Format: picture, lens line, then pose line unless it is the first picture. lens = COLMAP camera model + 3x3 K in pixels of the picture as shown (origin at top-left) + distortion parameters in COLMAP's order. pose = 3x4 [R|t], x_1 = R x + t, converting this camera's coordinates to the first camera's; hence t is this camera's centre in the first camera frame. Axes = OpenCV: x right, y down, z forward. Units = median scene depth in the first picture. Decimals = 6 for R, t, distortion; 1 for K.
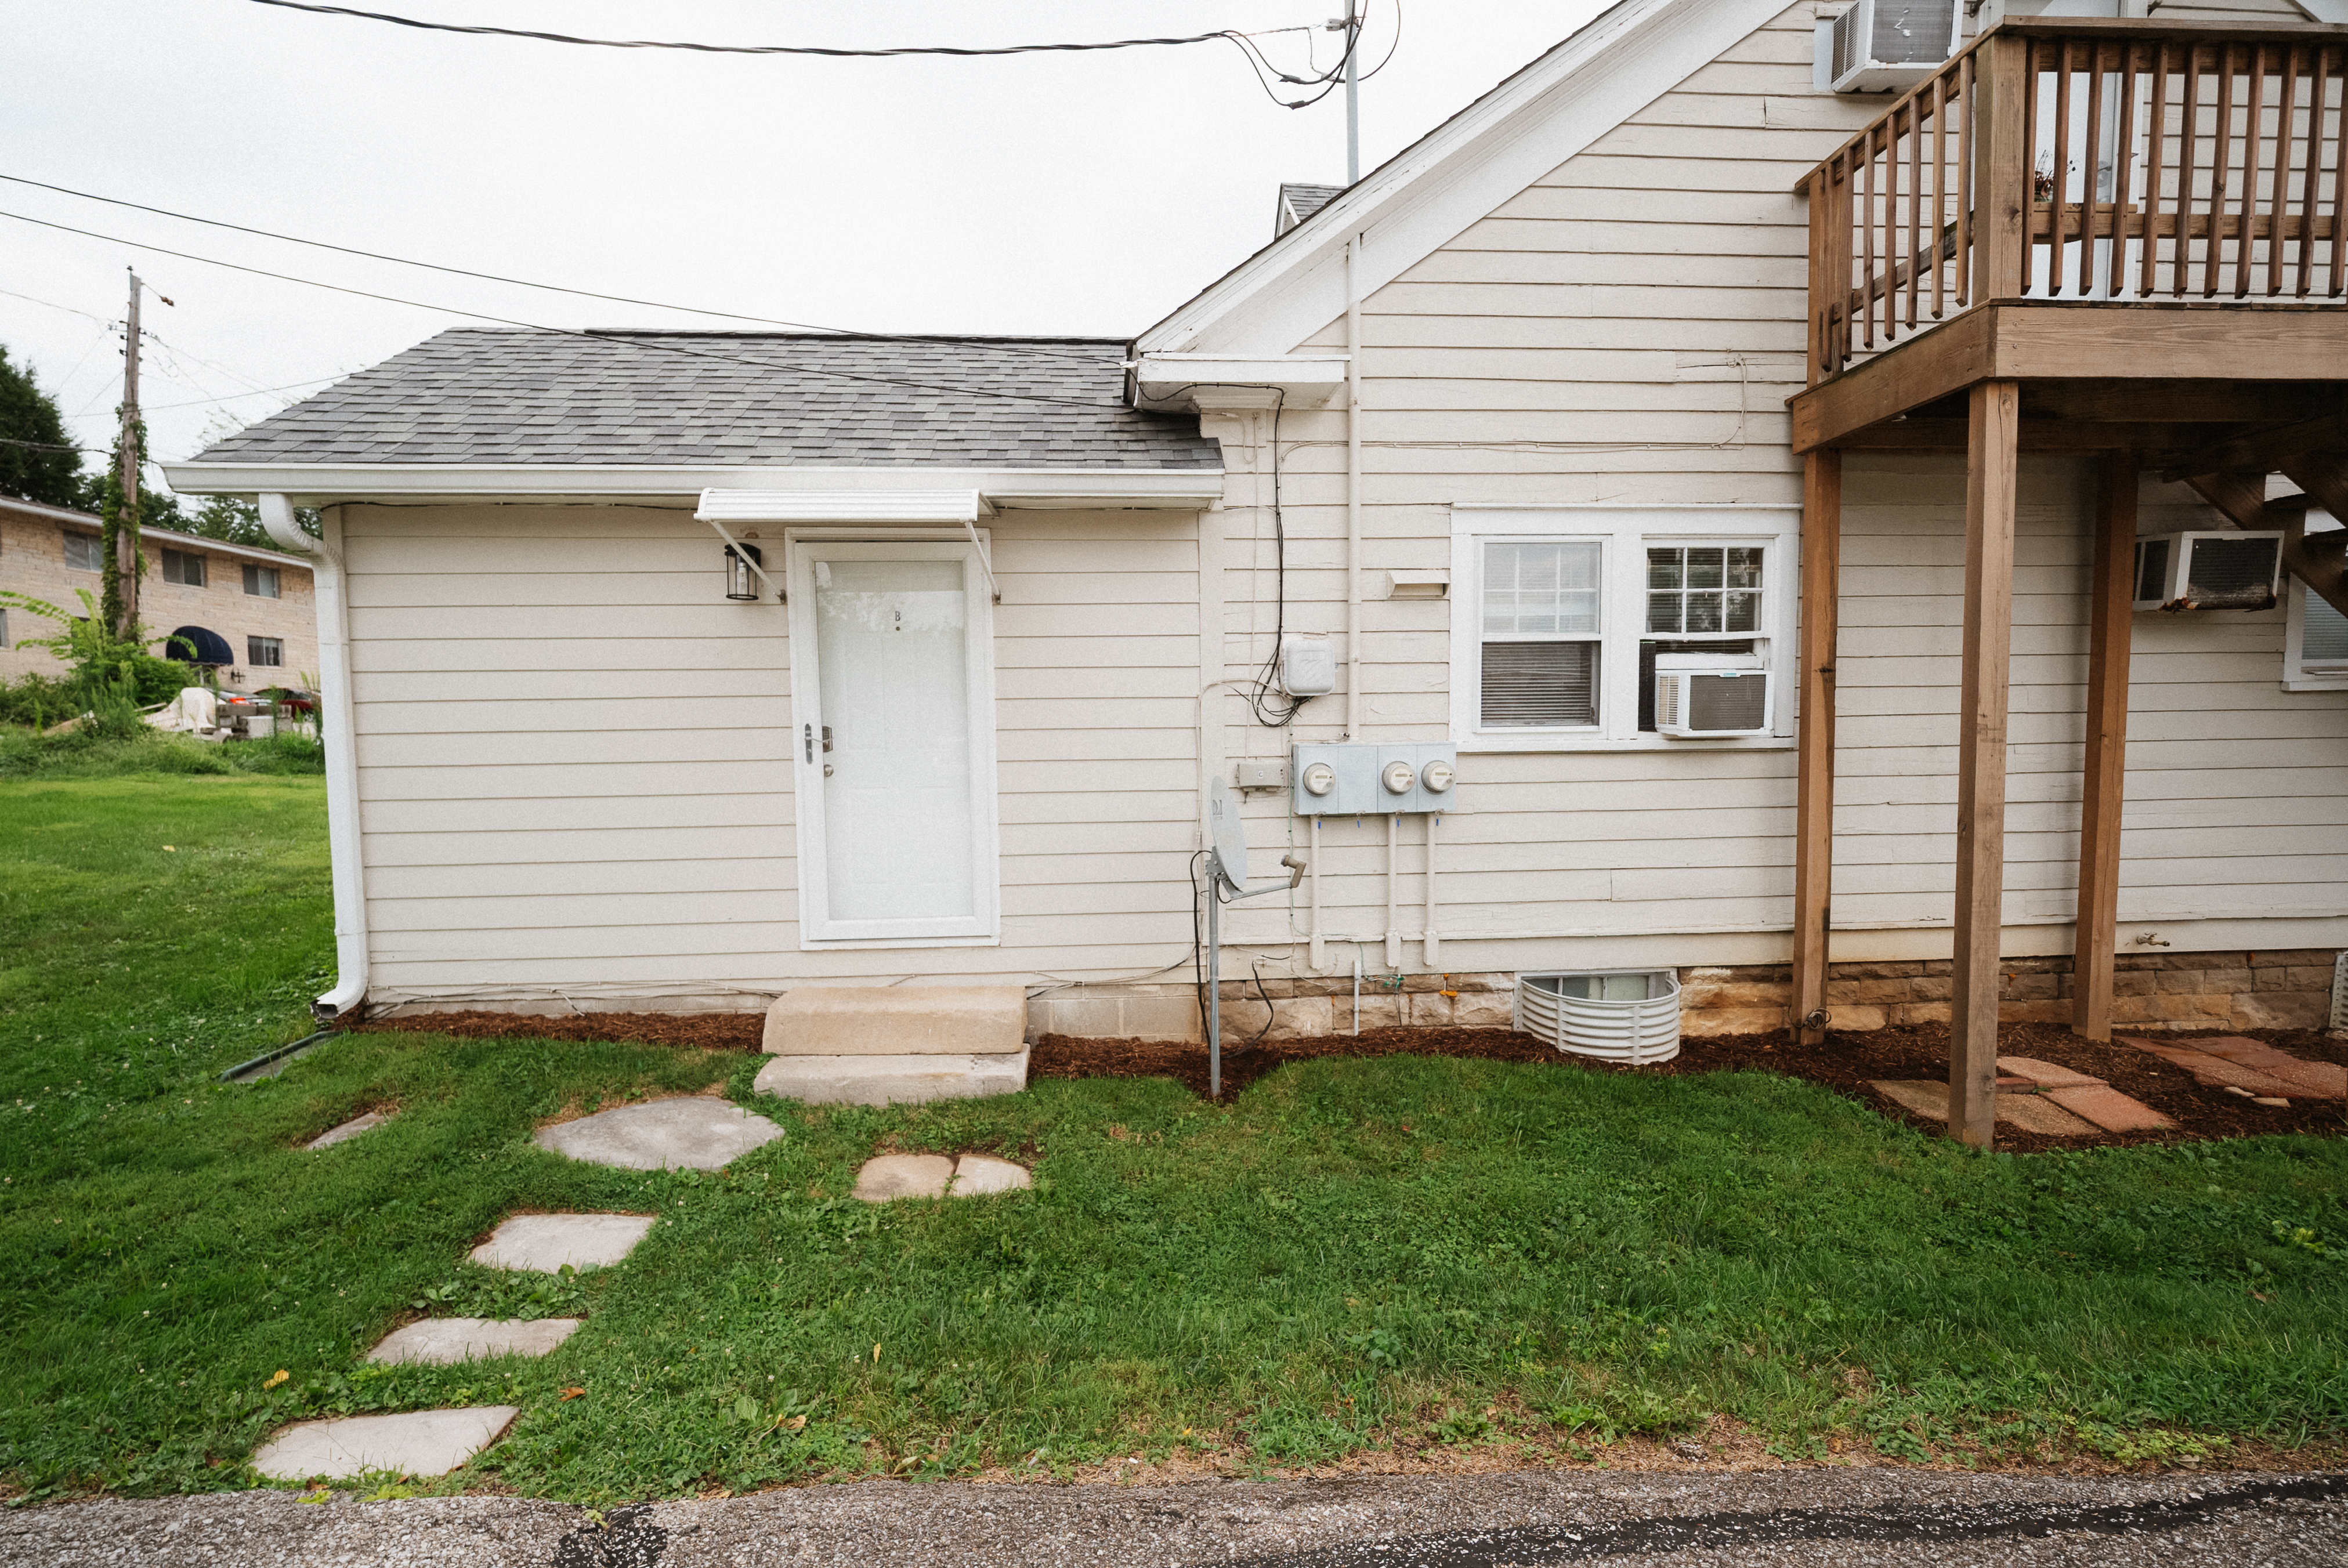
lens RADIAL K [[1016.7, 0, 1169.1], [0, 1016.7, 788.9], [0, 0, 1]] dist [-0.001968, 0.000454]
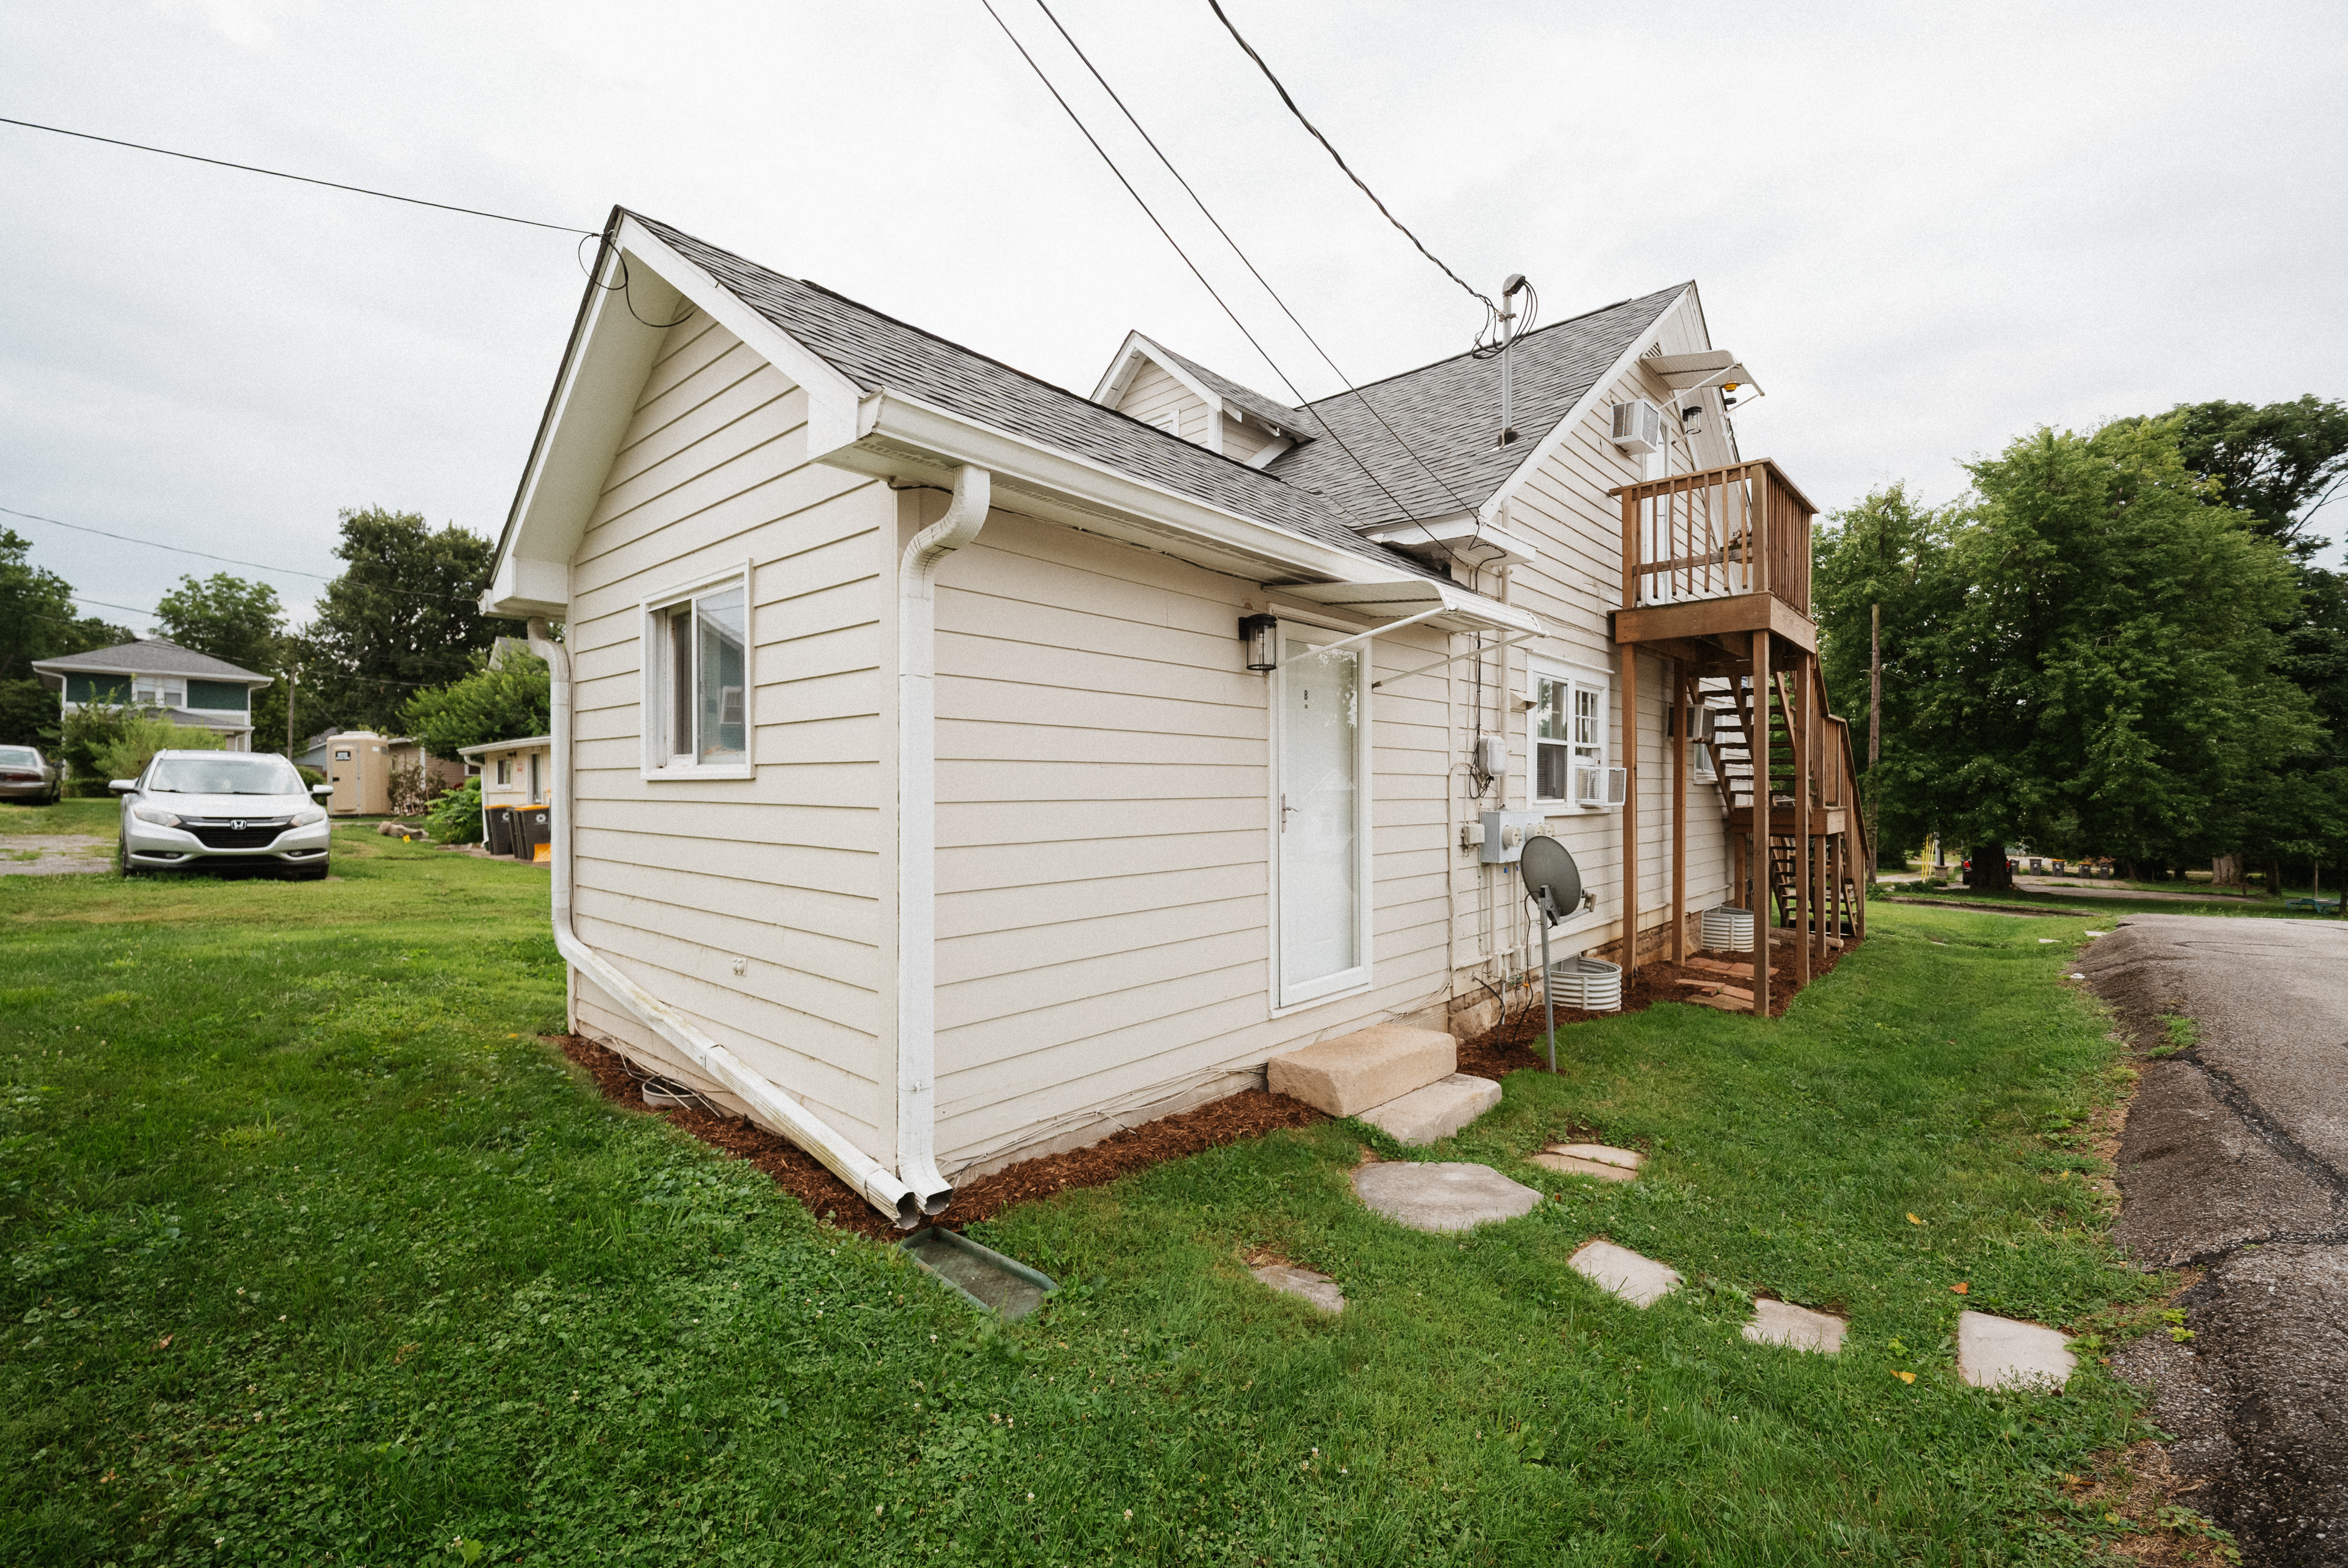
lens RADIAL K [[970.3, 0, 1165.0], [0, 970.3, 790.7], [0, 0, 1]] dist [0.007765, -0.005046]
pose [[0.715266, 0.012051, 0.698749, -1.081874], [0.035127, 0.997968, -0.053169, -0.018086], [-0.697969, 0.062575, 0.713389, 0.369651]]
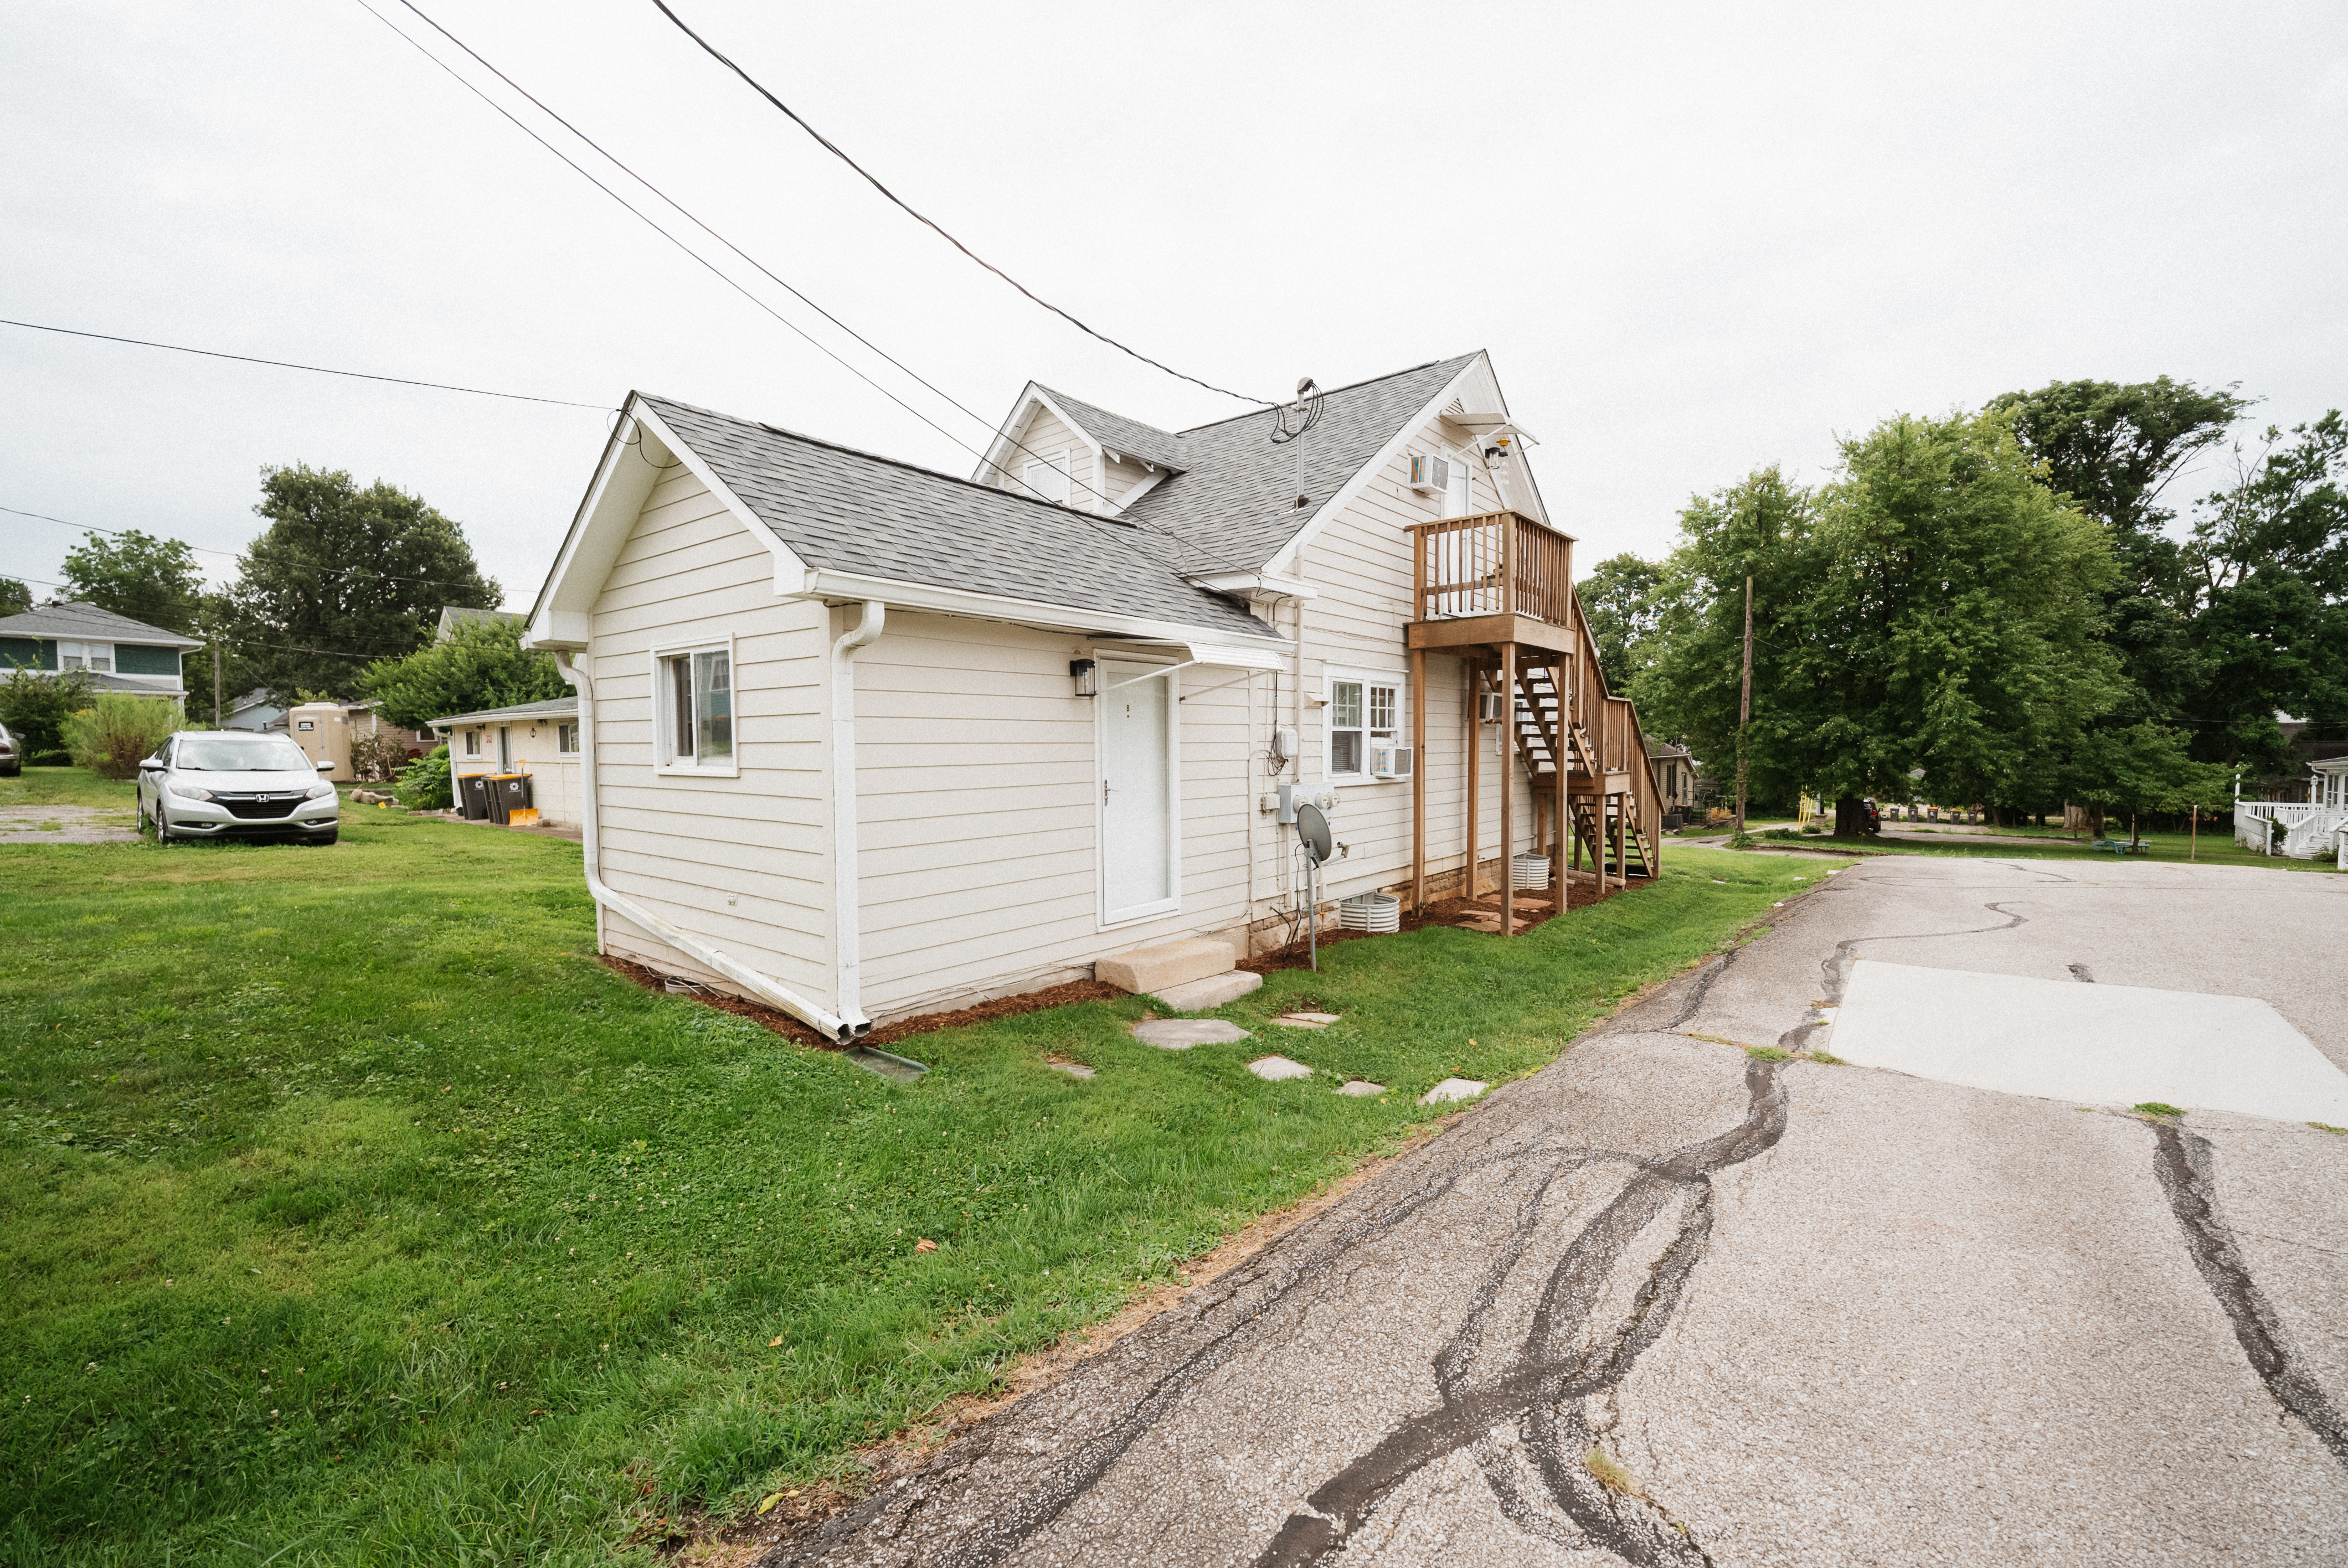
lens RADIAL K [[970.3, 0, 1168.1], [0, 970.3, 791.9], [0, 0, 1]] dist [0.007765, -0.005046]
pose [[0.678783, -0.027782, 0.733813, -1.289401], [0.043774, 0.999038, -0.002668, -0.036027], [-0.733033, 0.033933, 0.679346, -0.036471]]
